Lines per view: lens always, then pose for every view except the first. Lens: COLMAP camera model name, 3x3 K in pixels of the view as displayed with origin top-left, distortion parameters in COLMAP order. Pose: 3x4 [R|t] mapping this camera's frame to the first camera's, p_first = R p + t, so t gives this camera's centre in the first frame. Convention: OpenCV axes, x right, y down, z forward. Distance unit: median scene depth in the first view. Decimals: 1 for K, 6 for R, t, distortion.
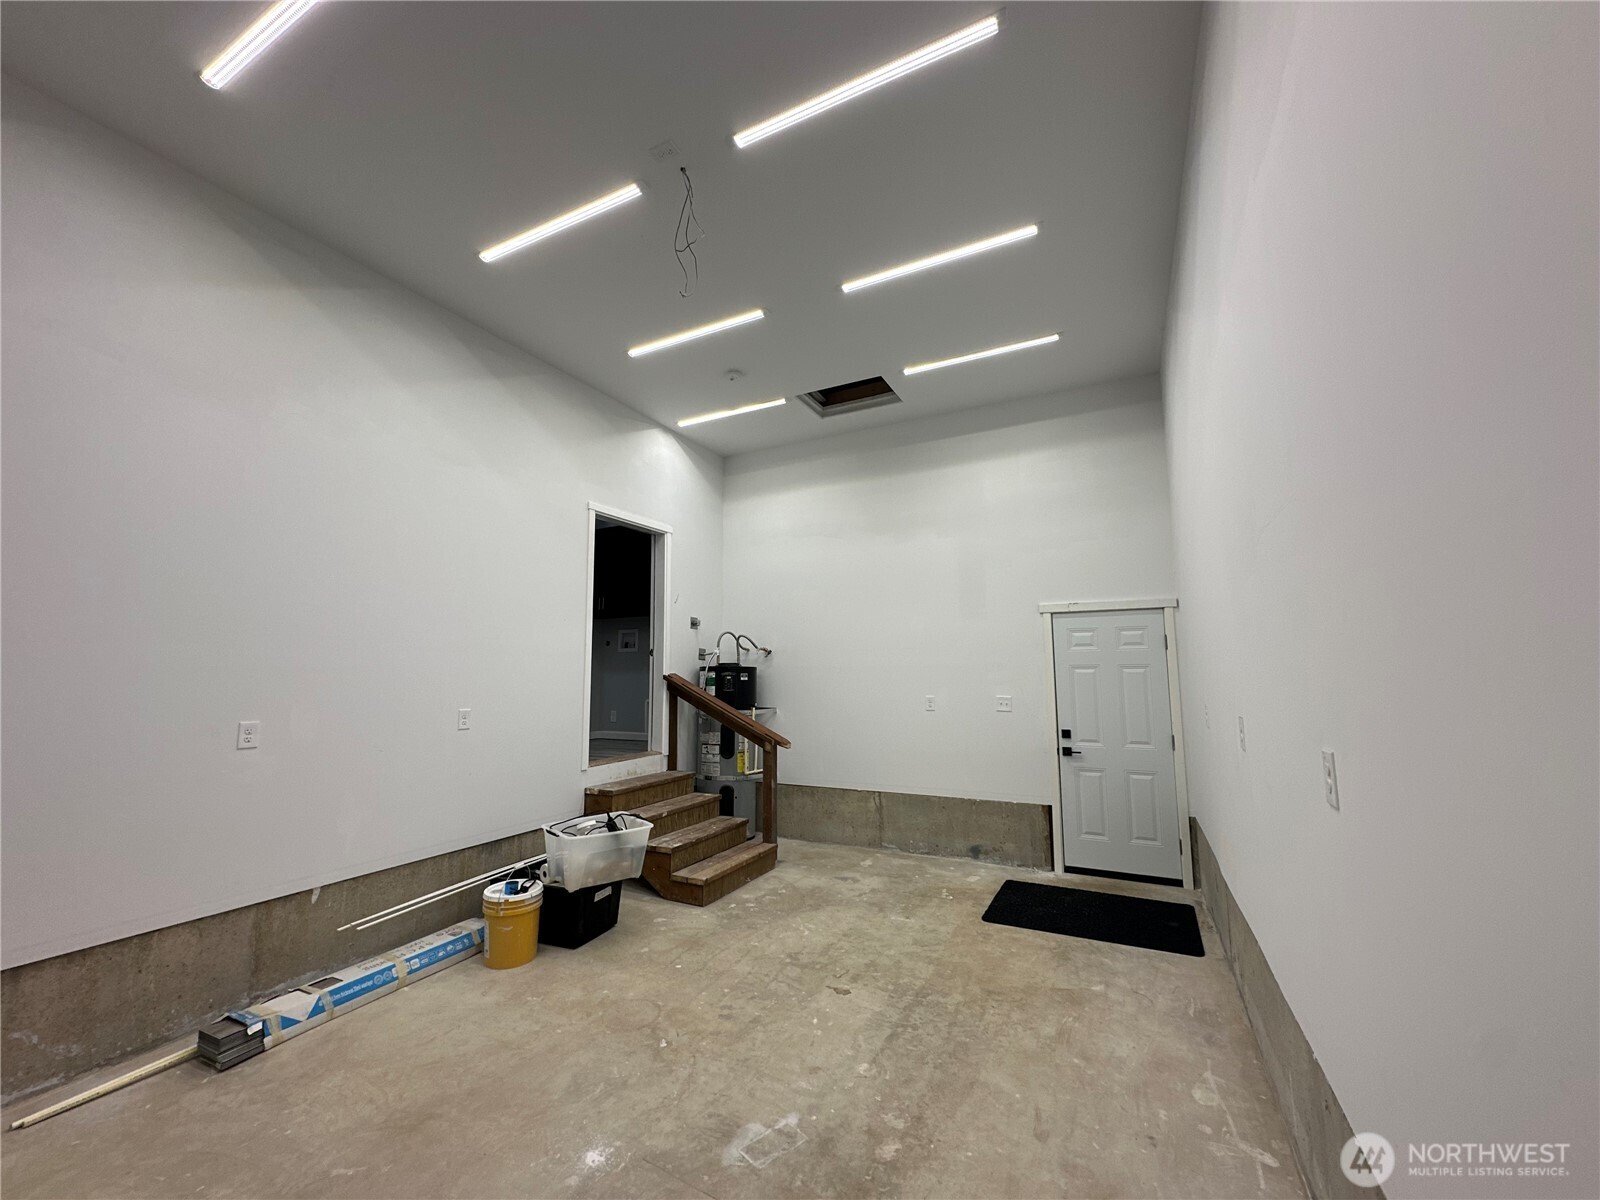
lens RADIAL K [[635.9, 0, 796.1], [0, 635.9, 599.9], [0, 0, 1]] dist [-0.000560, -0.000059]
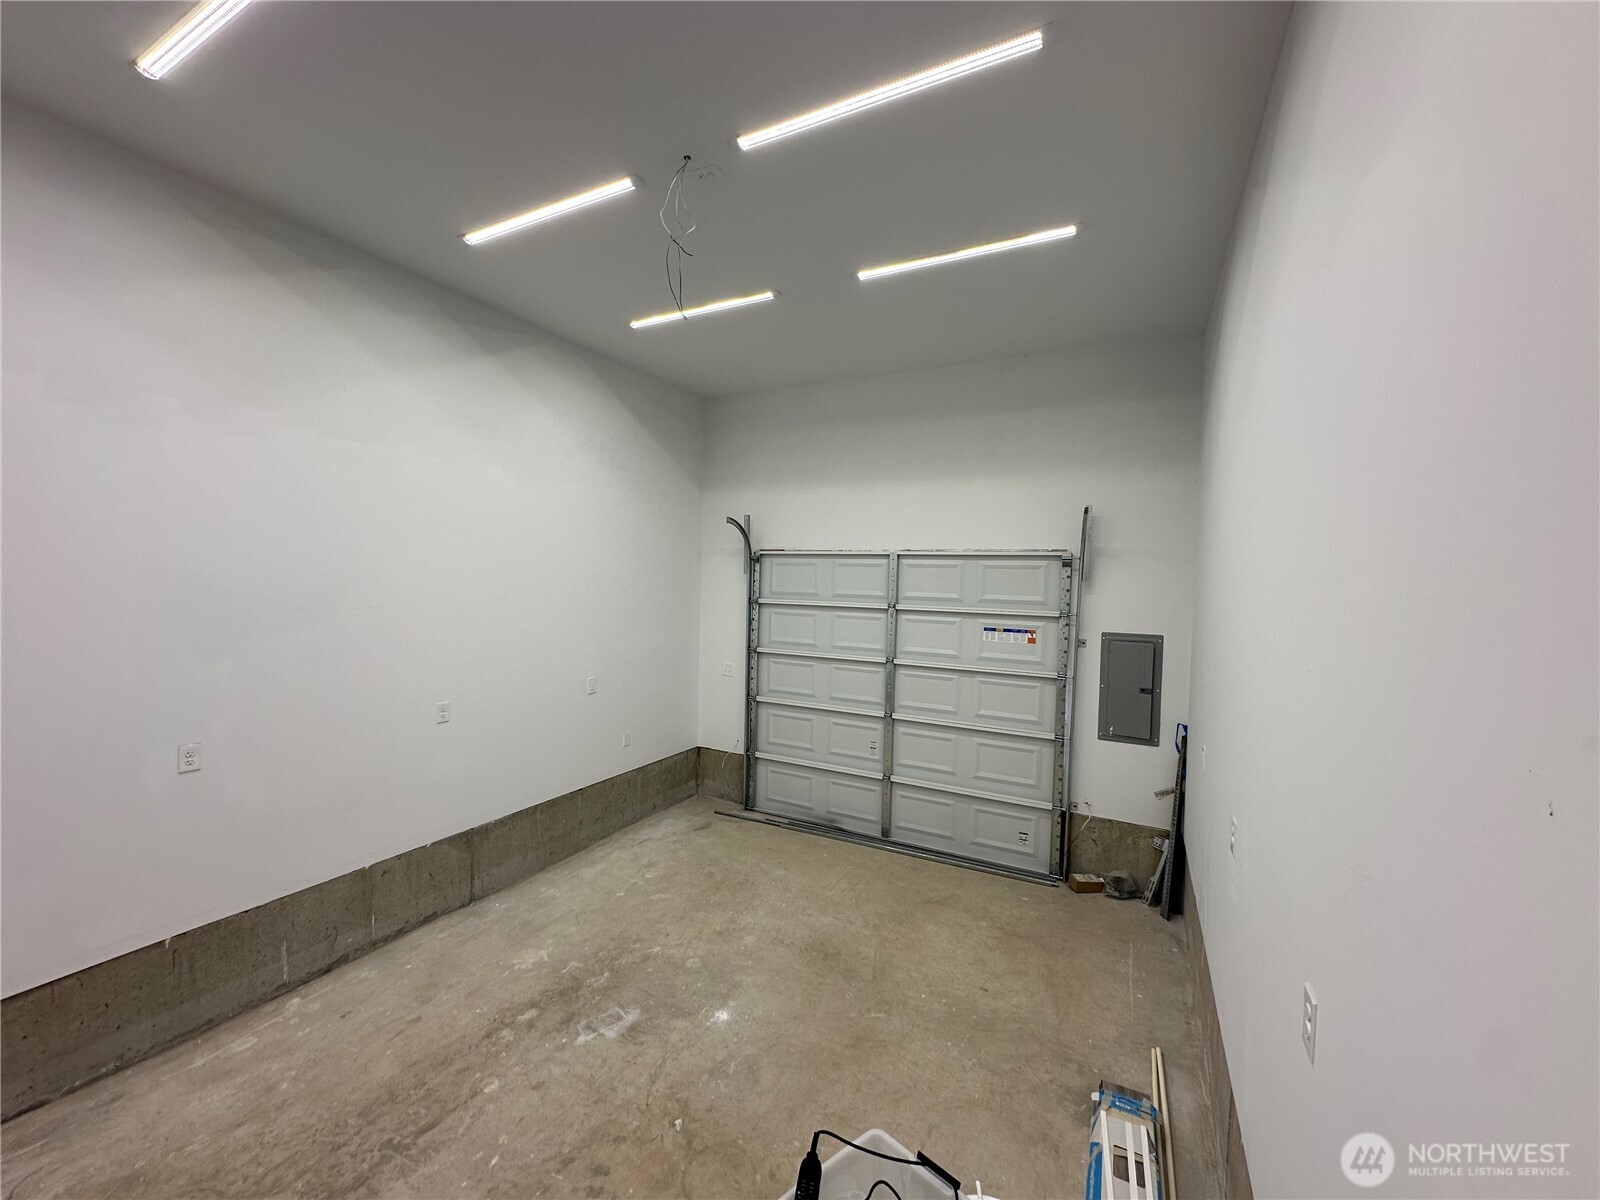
lens RADIAL K [[635.9, 0, 798.7], [0, 635.9, 600.5], [0, 0, 1]] dist [-0.000560, -0.000059]
pose [[-0.999820, -0.015134, 0.011420, -0.440115], [-0.016022, 0.996491, -0.082153, 0.000846], [-0.010137, -0.082321, -0.996554, 2.278536]]
